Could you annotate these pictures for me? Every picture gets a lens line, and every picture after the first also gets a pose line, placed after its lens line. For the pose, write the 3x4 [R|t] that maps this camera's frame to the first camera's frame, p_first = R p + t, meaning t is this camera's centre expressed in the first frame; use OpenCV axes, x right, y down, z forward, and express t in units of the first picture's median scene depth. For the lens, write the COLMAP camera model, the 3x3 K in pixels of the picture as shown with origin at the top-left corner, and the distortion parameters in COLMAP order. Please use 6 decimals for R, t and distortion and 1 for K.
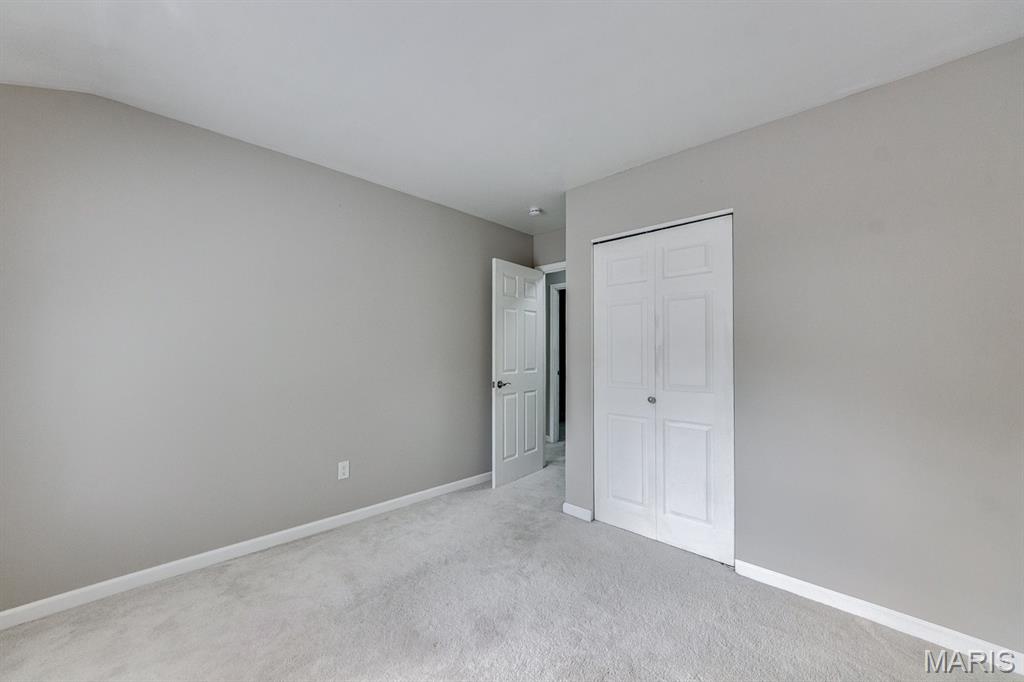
lens RADIAL K [[404.1, 0, 507.6], [0, 404.1, 343.1], [0, 0, 1]] dist [0.004689, 0.000719]
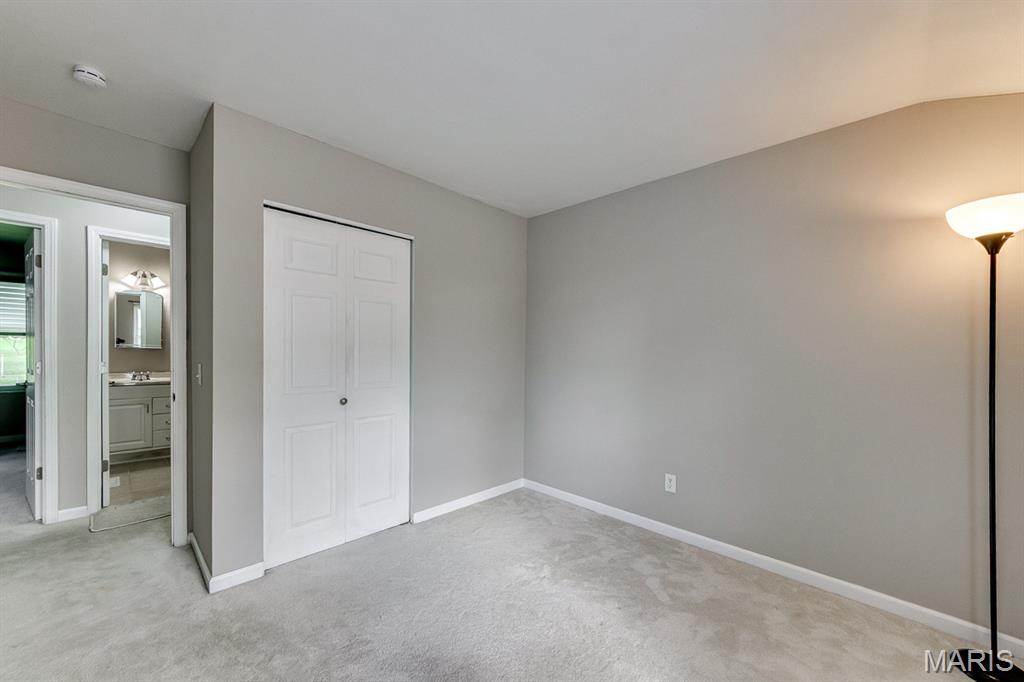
lens RADIAL K [[404.1, 0, 501.9], [0, 404.1, 361.7], [0, 0, 1]] dist [0.004689, 0.000719]
pose [[-0.001766, -0.015427, 0.999879, -0.615234], [-0.022248, 0.999634, 0.015384, 0.023665], [-0.999751, -0.022218, -0.002109, 0.637105]]
